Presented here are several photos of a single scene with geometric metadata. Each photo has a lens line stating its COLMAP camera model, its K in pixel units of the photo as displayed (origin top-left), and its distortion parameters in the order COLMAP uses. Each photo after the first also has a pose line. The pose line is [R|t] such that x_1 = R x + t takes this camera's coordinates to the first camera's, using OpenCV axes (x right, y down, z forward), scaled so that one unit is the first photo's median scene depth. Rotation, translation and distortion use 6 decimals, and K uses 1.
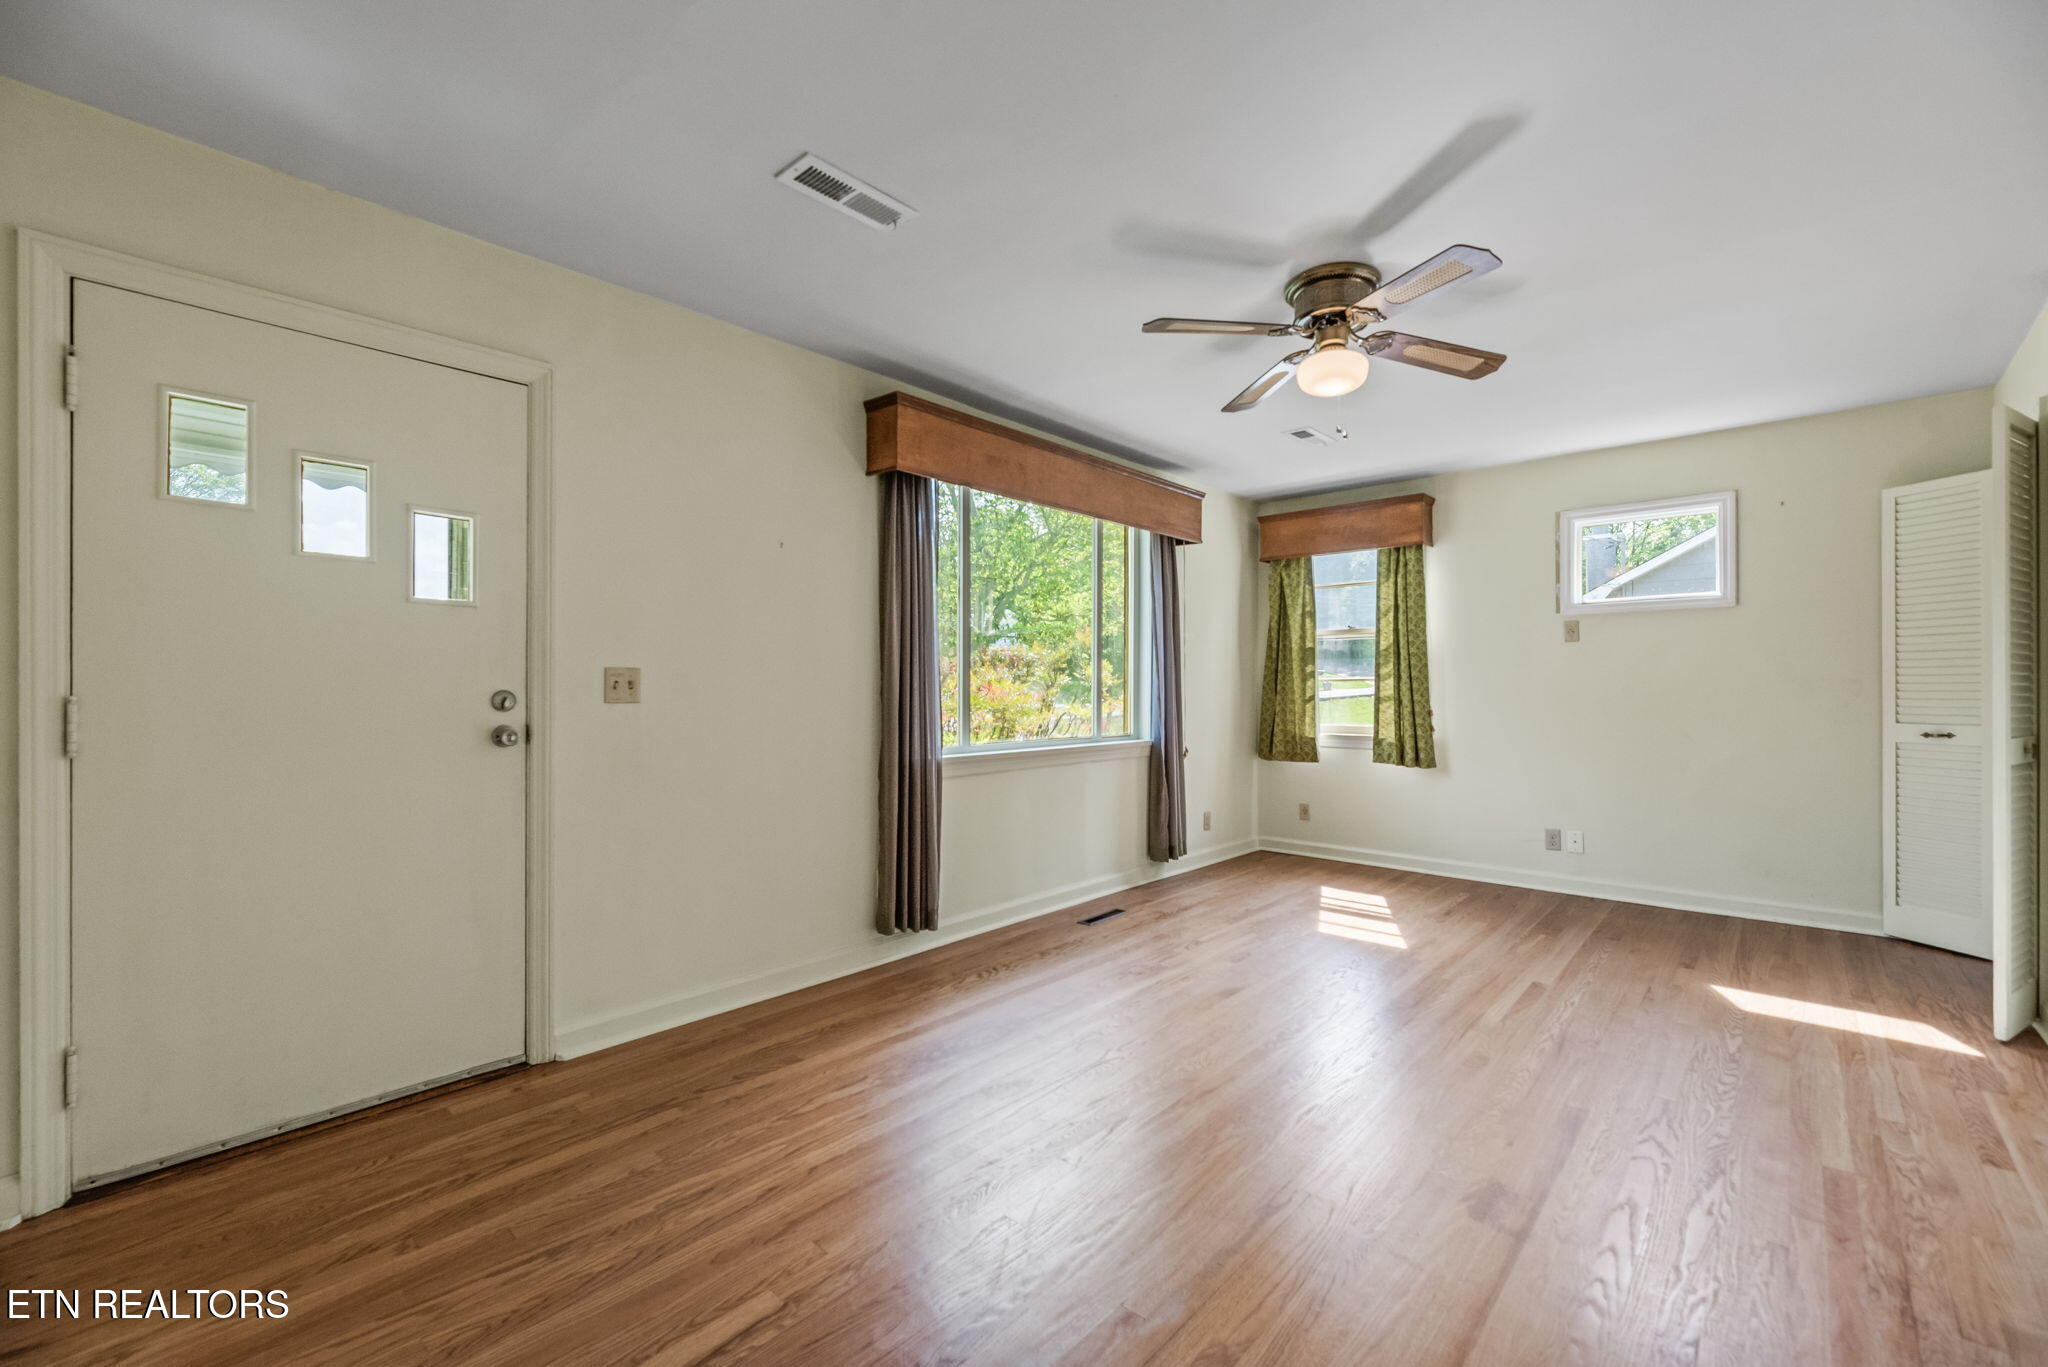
lens RADIAL K [[844.9, 0, 1036.6], [0, 844.9, 678.9], [0, 0, 1]] dist [-0.002161, -0.000197]
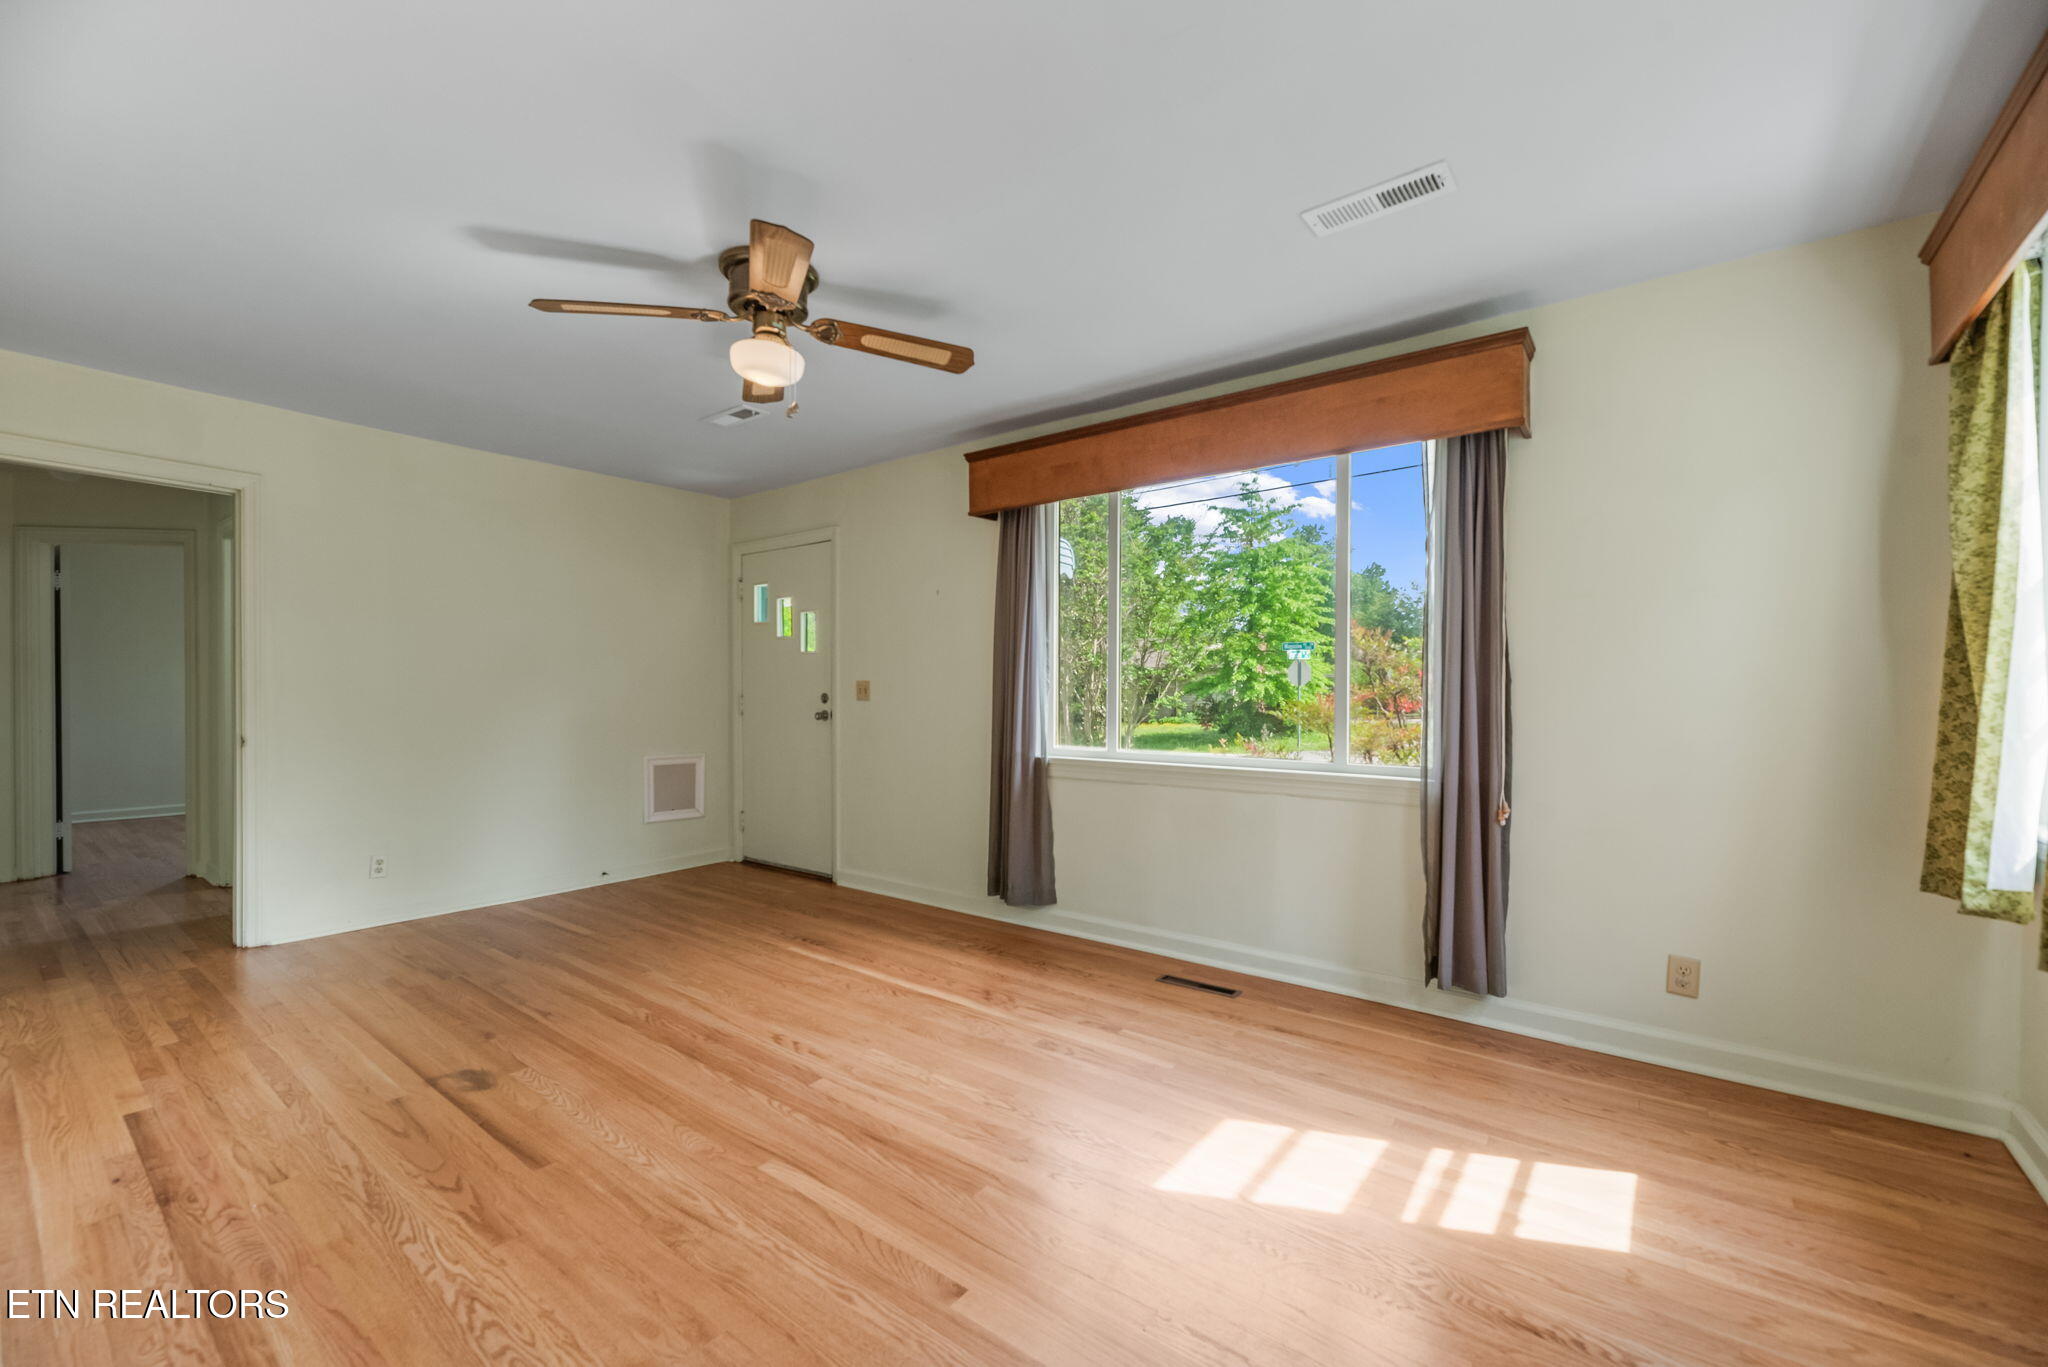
lens RADIAL K [[844.9, 0, 1026.4], [0, 844.9, 691.9], [0, 0, 1]] dist [-0.002161, -0.000197]
pose [[0.075314, 0.003141, -0.997155, 0.893873], [0.006714, 0.999971, 0.003657, 0.004301], [0.997137, -0.006970, 0.075291, 0.822806]]
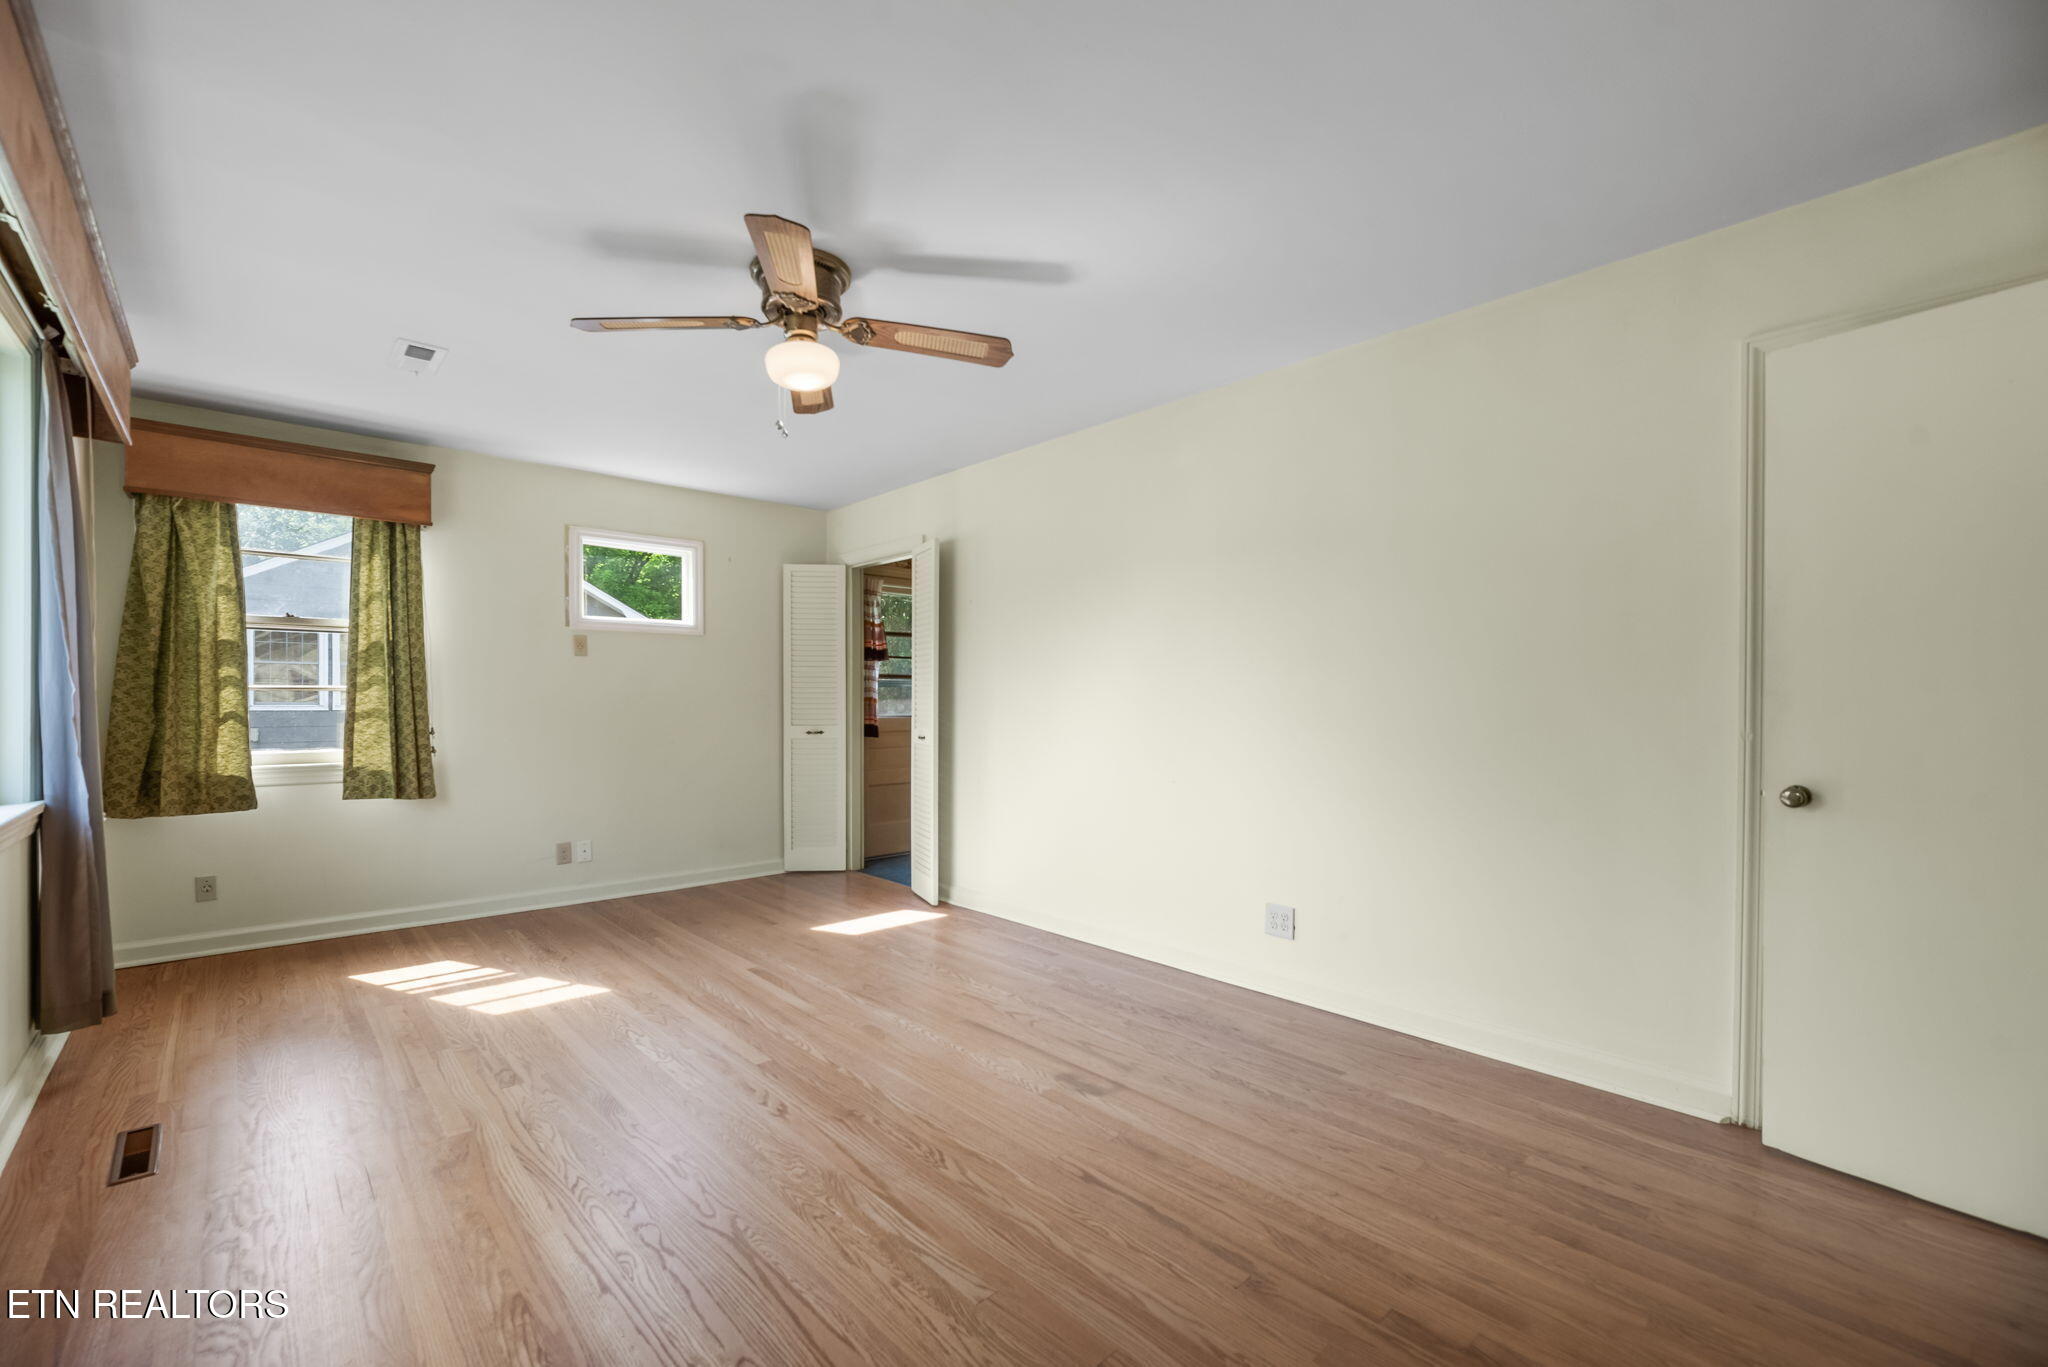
lens RADIAL K [[844.9, 0, 992.1], [0, 844.9, 712.3], [0, 0, 1]] dist [-0.002161, -0.000197]
pose [[0.122096, -0.010489, 0.992463, -0.374962], [-0.012772, 0.999845, 0.012138, 0.006332], [-0.992436, -0.014157, 0.121943, 0.456600]]
